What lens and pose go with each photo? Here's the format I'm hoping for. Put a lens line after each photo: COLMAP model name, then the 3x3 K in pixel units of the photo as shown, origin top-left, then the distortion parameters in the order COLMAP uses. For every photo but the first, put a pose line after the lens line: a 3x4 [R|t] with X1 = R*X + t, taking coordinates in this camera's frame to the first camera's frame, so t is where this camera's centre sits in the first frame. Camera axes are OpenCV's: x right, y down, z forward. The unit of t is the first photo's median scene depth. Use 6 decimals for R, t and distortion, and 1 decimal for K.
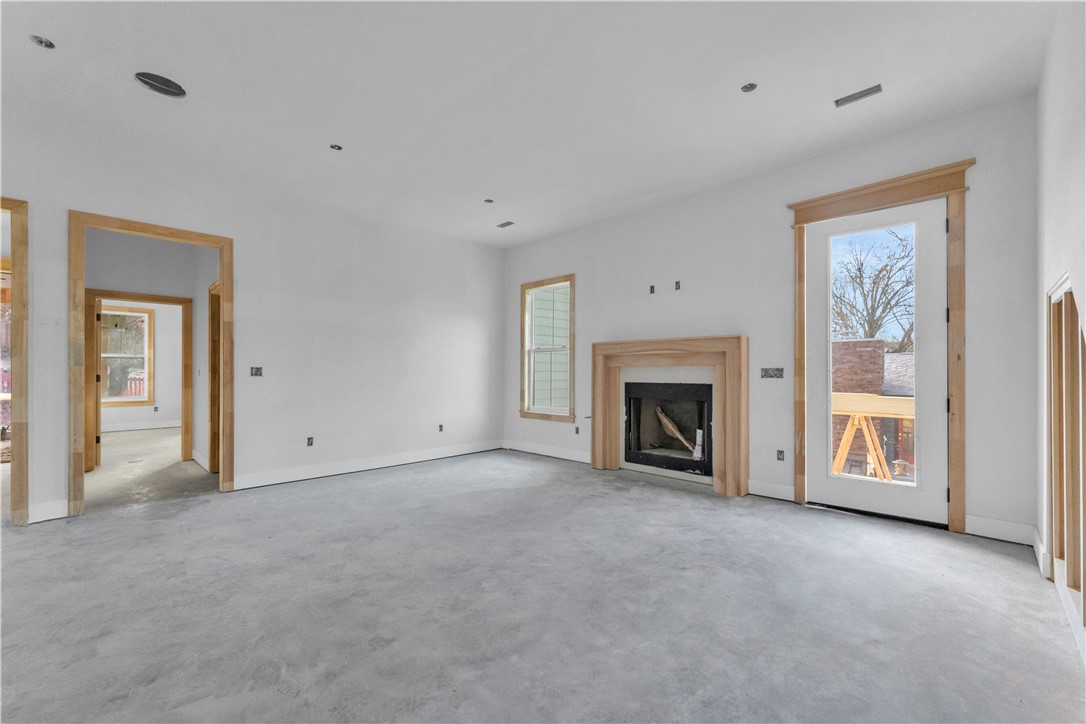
lens RADIAL K [[441.1, 0, 541.3], [0, 441.1, 368.4], [0, 0, 1]] dist [0.004003, -0.000559]
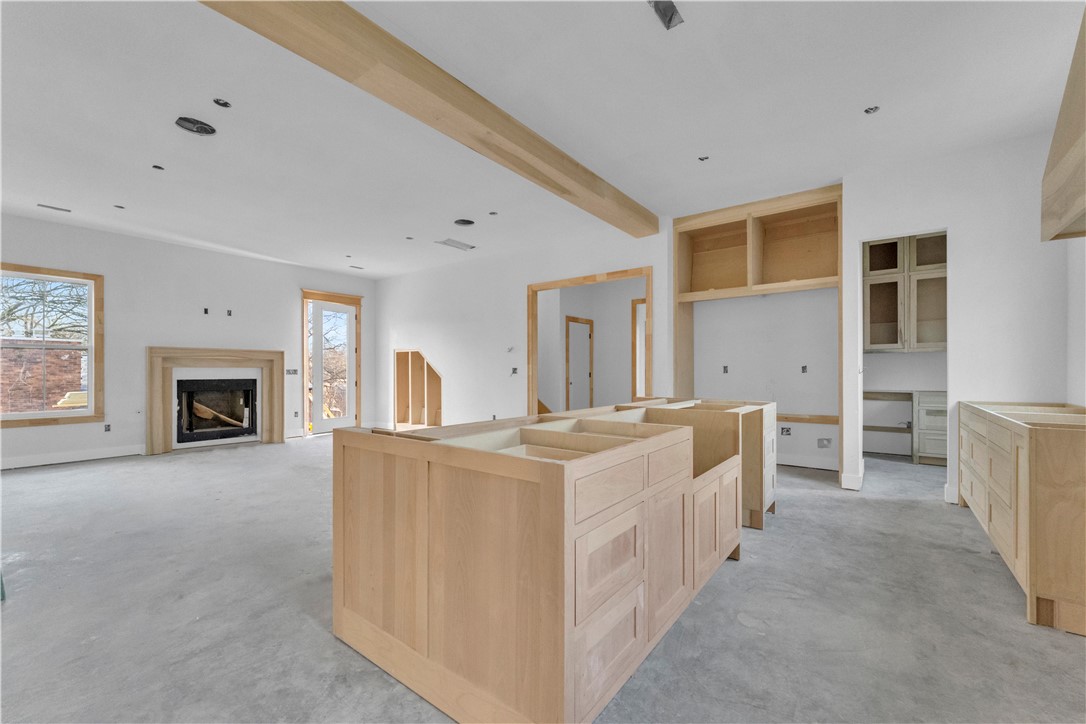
lens RADIAL K [[441.1, 0, 537.6], [0, 441.1, 371.2], [0, 0, 1]] dist [0.004003, -0.000559]
pose [[-0.118850, 0.002048, 0.992910, -1.581800], [-0.006831, 0.999973, -0.002880, 0.005314], [-0.992889, -0.007125, -0.118833, 0.184405]]
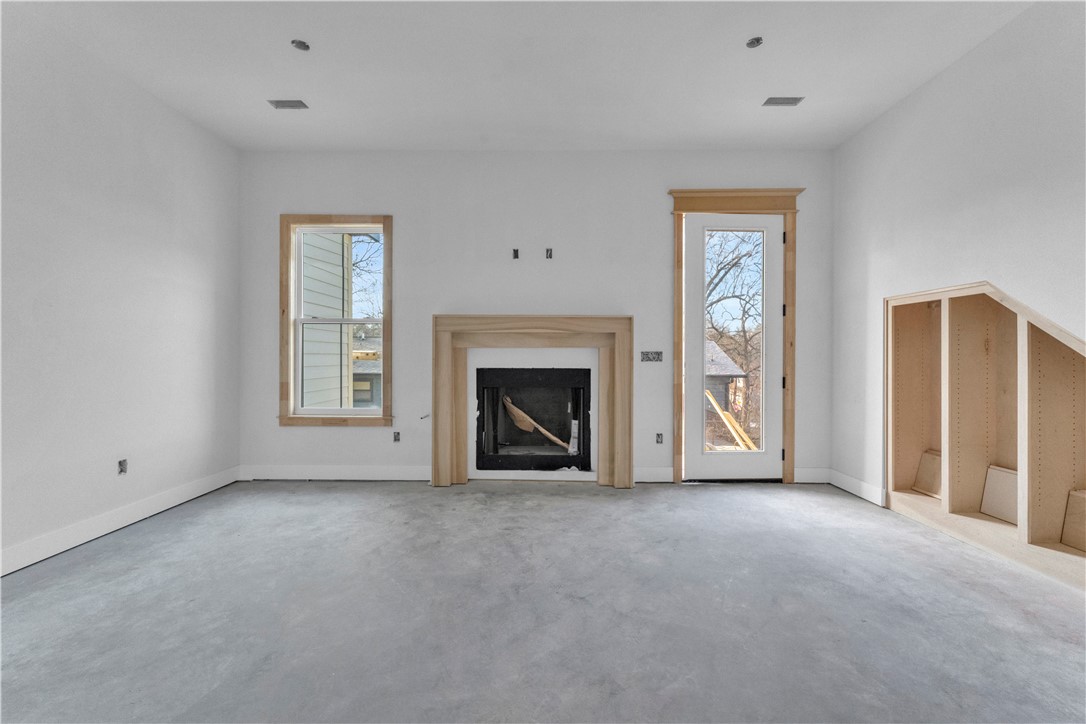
lens RADIAL K [[441.1, 0, 545.7], [0, 441.1, 356.6], [0, 0, 1]] dist [0.004003, -0.000559]
pose [[0.718713, 0.000294, 0.695307, -0.355129], [-0.009028, 0.999920, 0.008909, 0.004126], [-0.695249, -0.012681, 0.718657, 0.480976]]
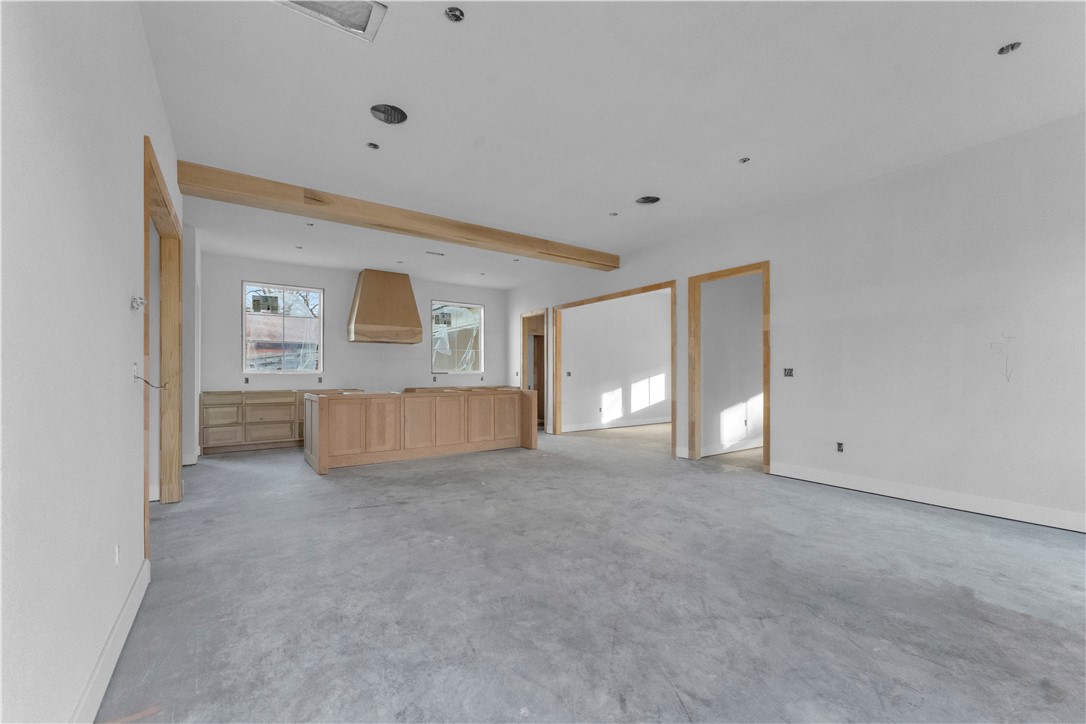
lens RADIAL K [[441.1, 0, 542.4], [0, 441.1, 368.3], [0, 0, 1]] dist [0.004003, -0.000559]
pose [[-0.174213, -0.012147, -0.984633, 0.629893], [0.010037, 0.999850, -0.014110, 0.006478], [0.984657, -0.012341, -0.174065, 0.672147]]
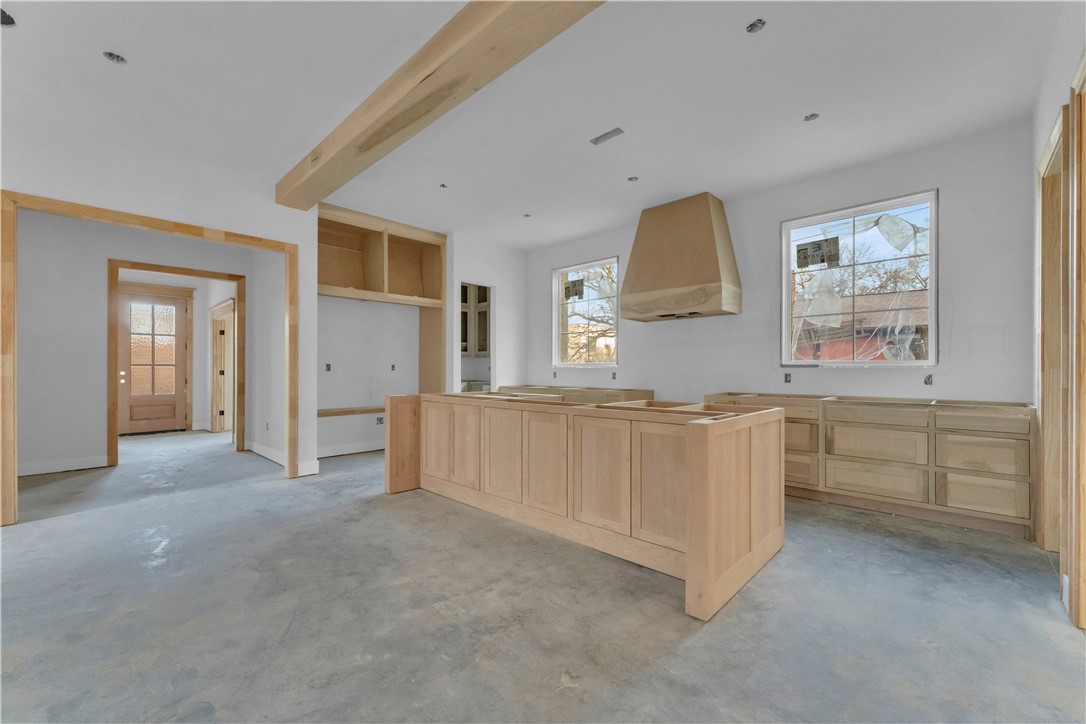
lens RADIAL K [[441.1, 0, 542.7], [0, 441.1, 364.7], [0, 0, 1]] dist [0.004003, -0.000559]
pose [[-0.999874, 0.000689, -0.015834, -0.876110], [0.000982, 0.999829, -0.018485, 0.010535], [0.015818, -0.018498, -0.999704, 0.855108]]
